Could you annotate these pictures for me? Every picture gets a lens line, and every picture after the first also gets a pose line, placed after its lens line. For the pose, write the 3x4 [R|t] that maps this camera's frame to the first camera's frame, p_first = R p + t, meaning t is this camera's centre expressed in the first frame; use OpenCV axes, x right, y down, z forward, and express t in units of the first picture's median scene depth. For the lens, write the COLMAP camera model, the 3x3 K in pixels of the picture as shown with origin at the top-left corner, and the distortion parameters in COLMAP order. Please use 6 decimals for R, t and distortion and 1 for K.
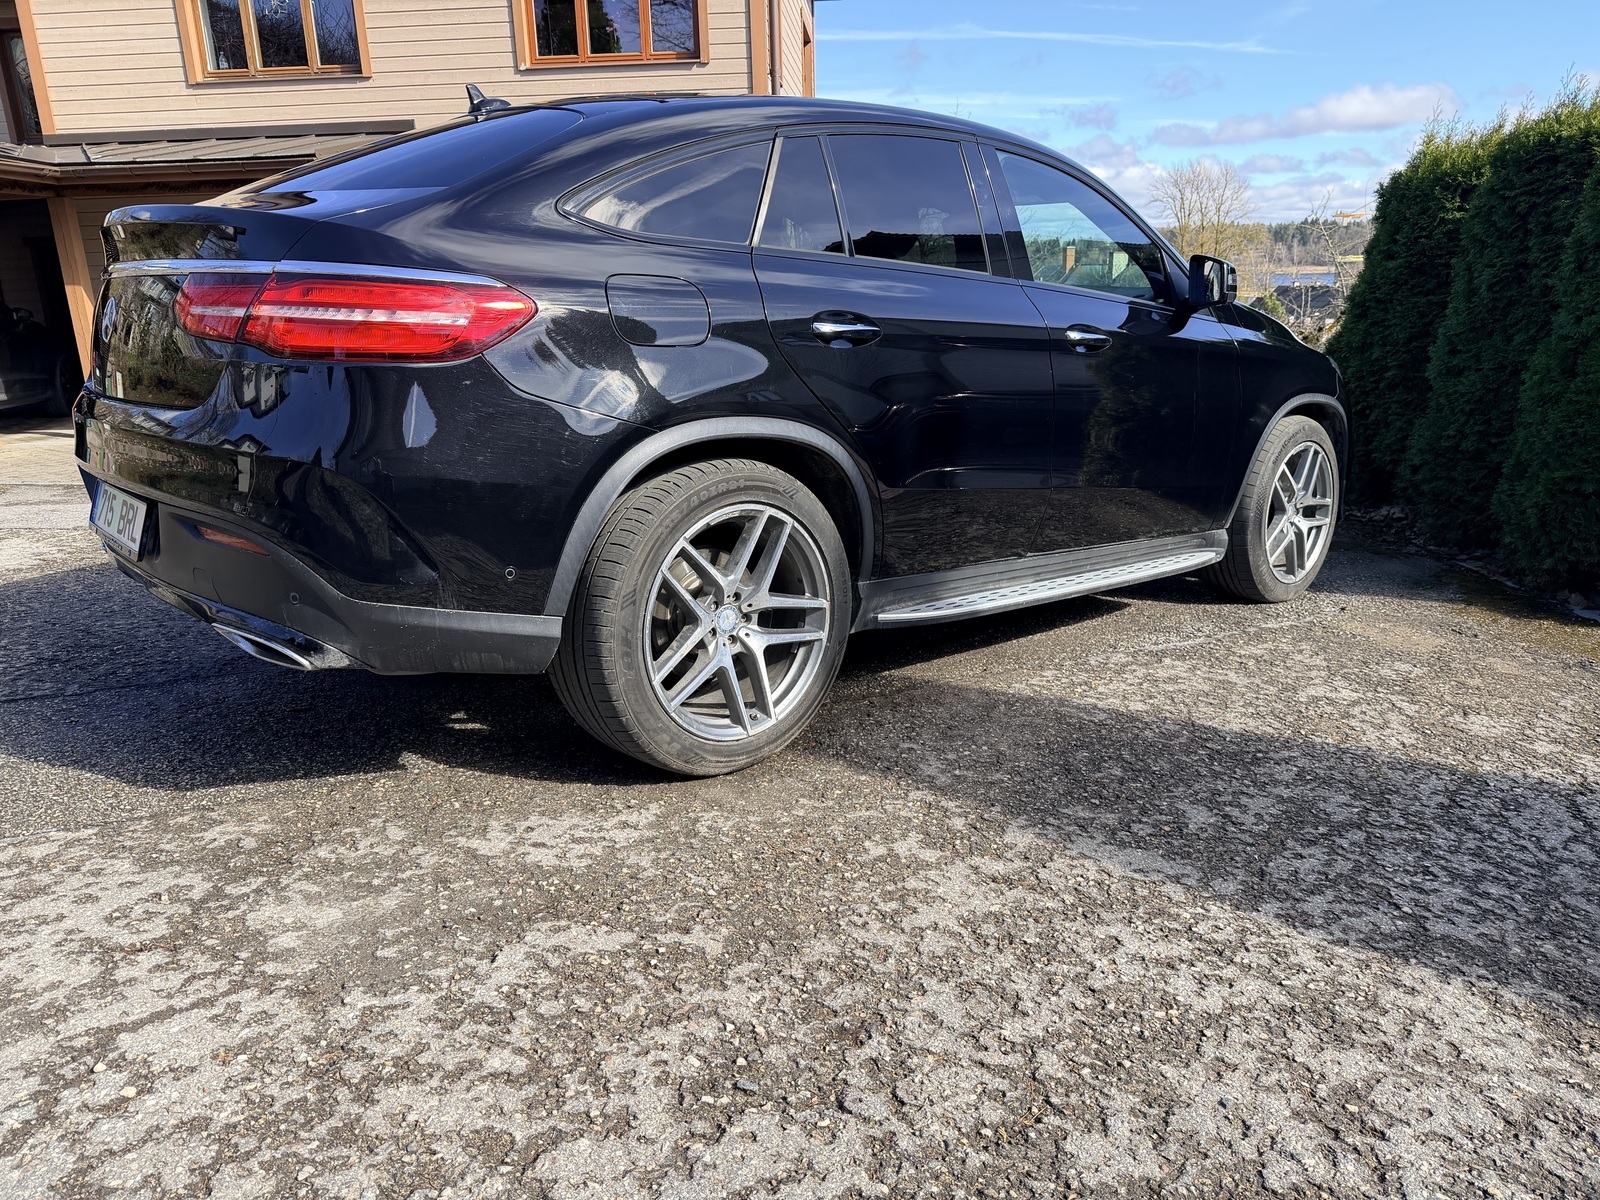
lens RADIAL K [[1118.6, 0, 800.0], [0, 1118.6, 600.0], [0, 0, 1]] dist [-0.010051, -0.003938]
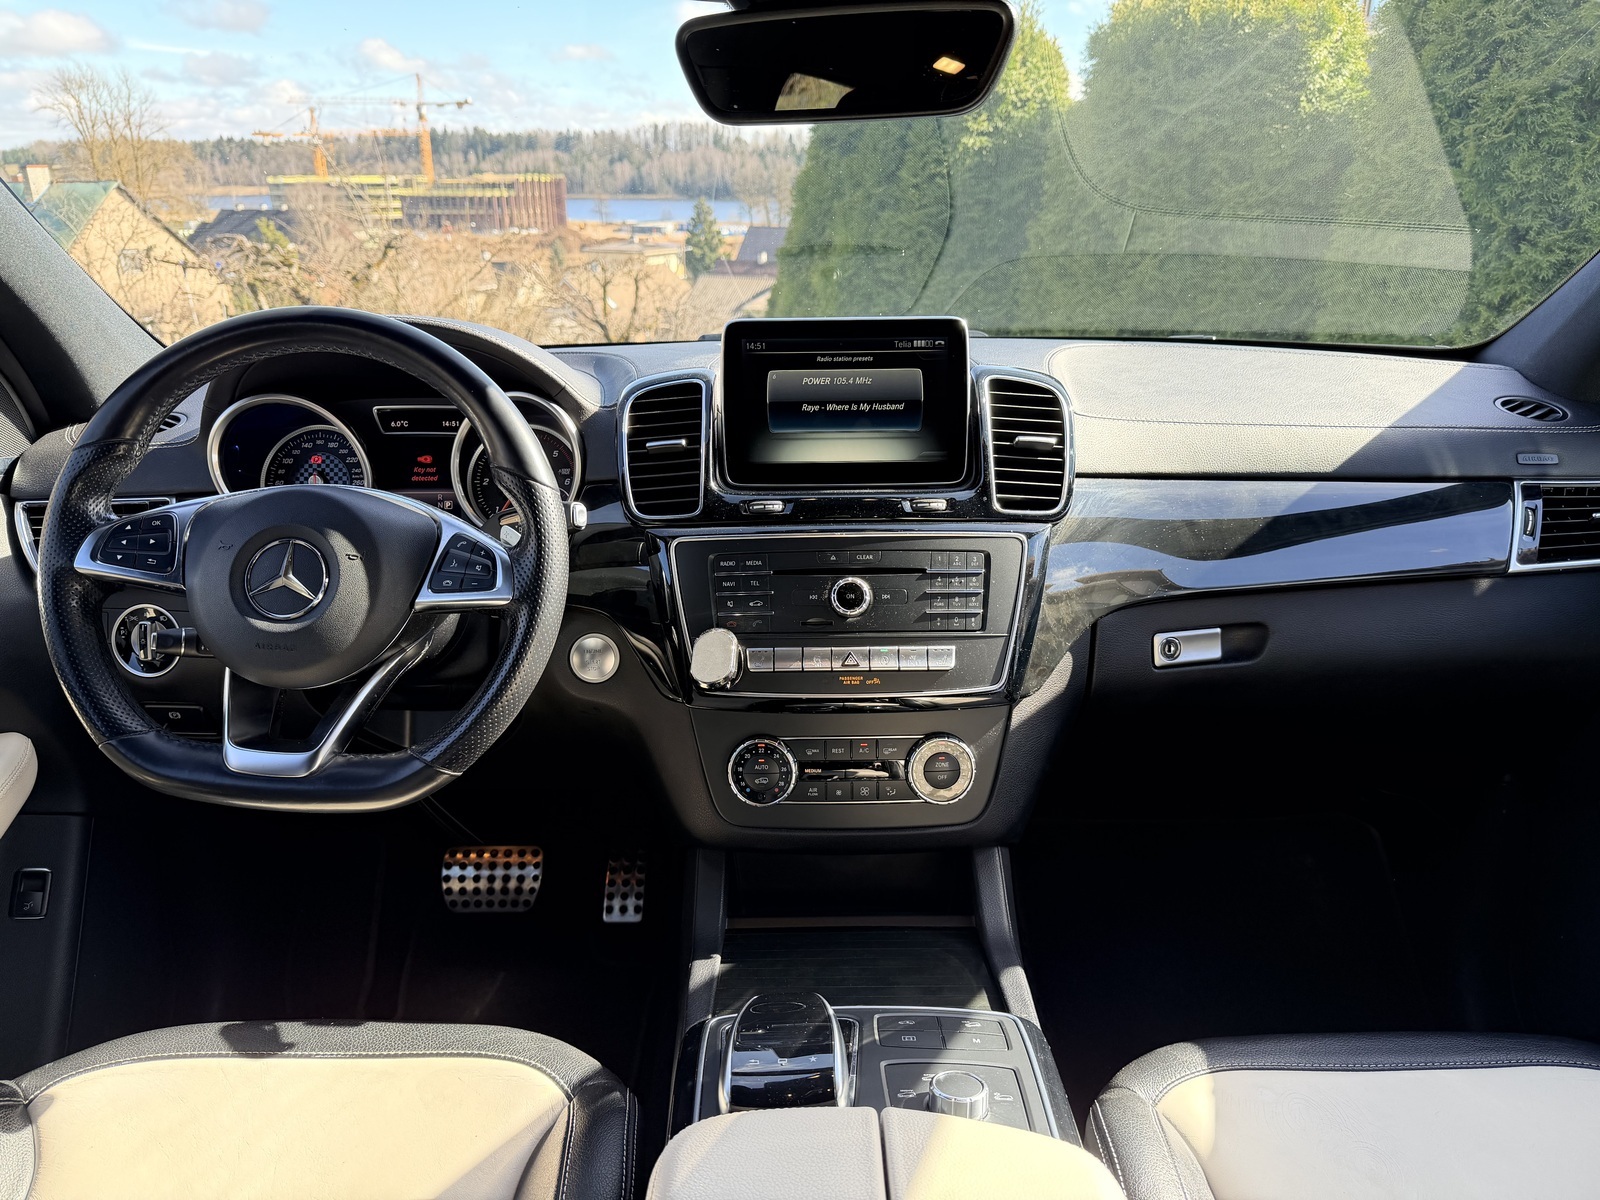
lens RADIAL K [[1118.6, 0, 800.0], [0, 1118.6, 600.0], [0, 0, 1]] dist [-0.010051, -0.003938]
pose [[0.652719, -0.250653, 0.714934, -0.003218], [0.204251, 0.966961, 0.152536, -0.237880], [-0.729547, 0.046463, 0.682350, 0.735870]]
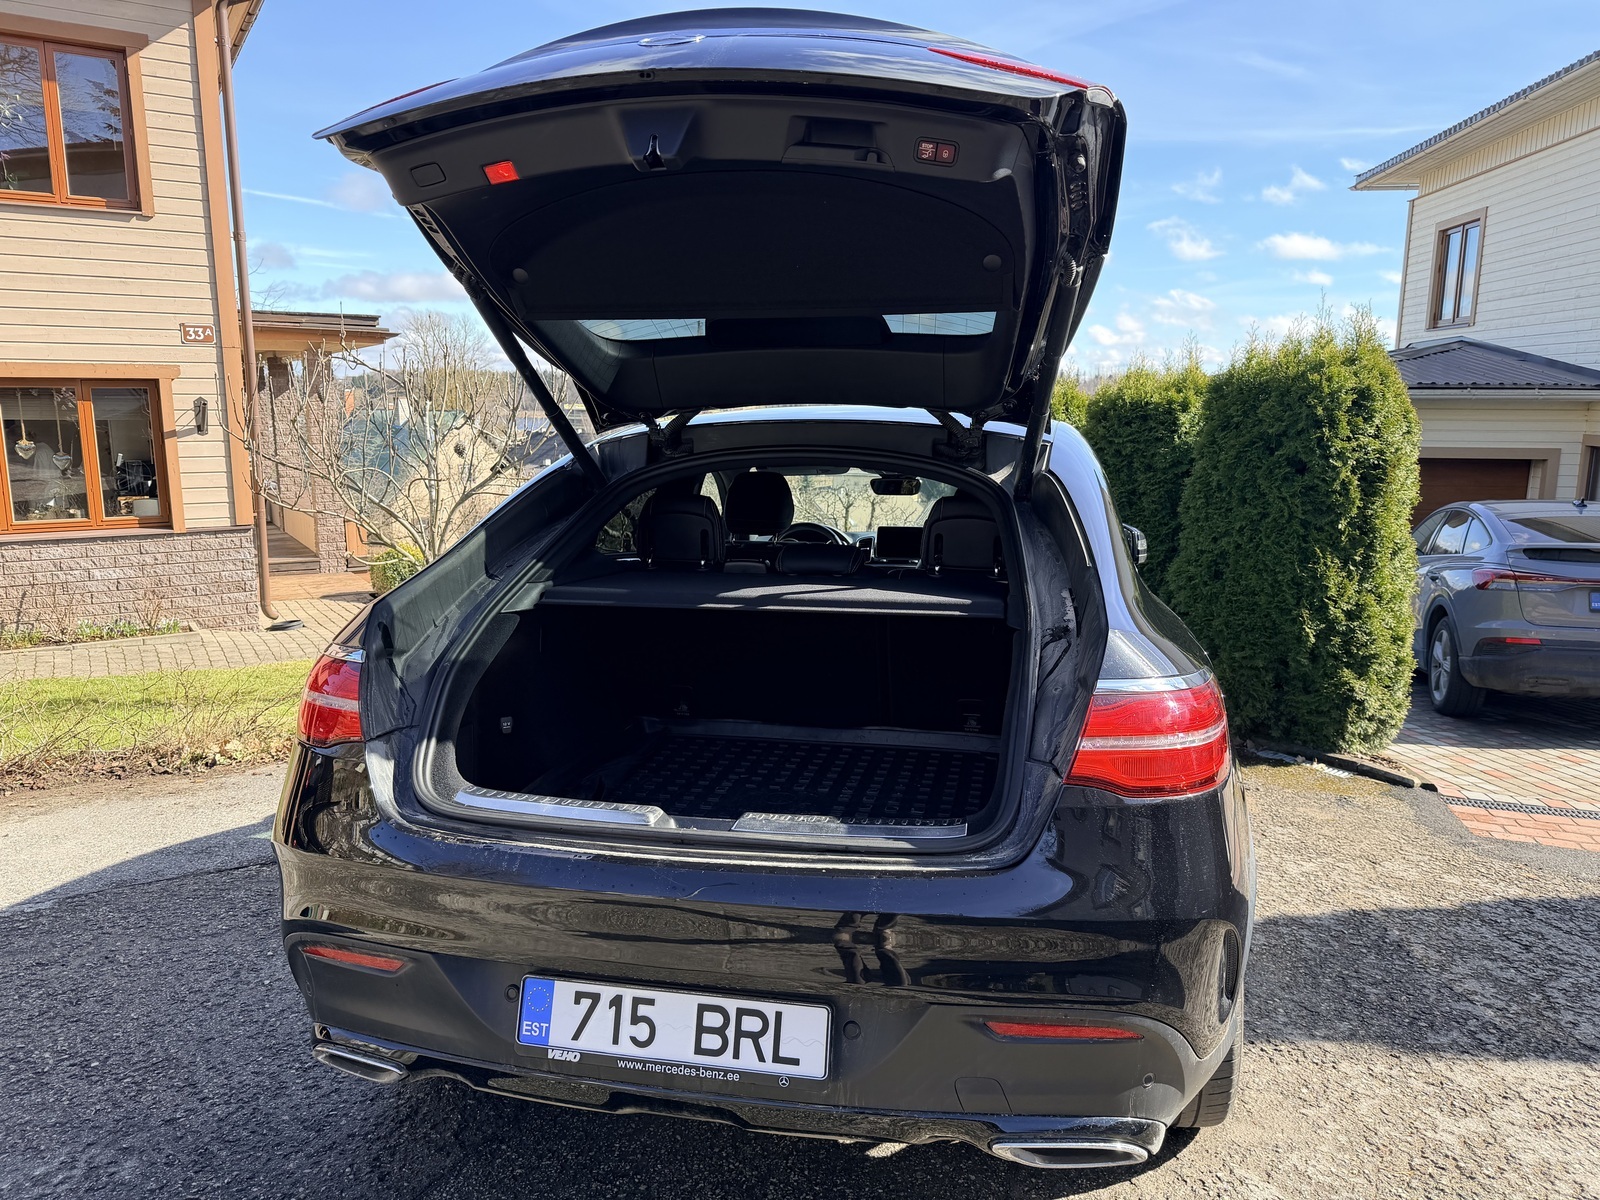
lens RADIAL K [[1108.9, 0, 800.0], [0, 1108.9, 600.0], [0, 0, 1]] dist [0.109255, -0.136289]
pose [[0.796350, -0.082497, 0.599183, -0.475194], [0.153498, 0.985787, -0.068284, -0.143340], [-0.585034, 0.146351, 0.797695, 0.181841]]
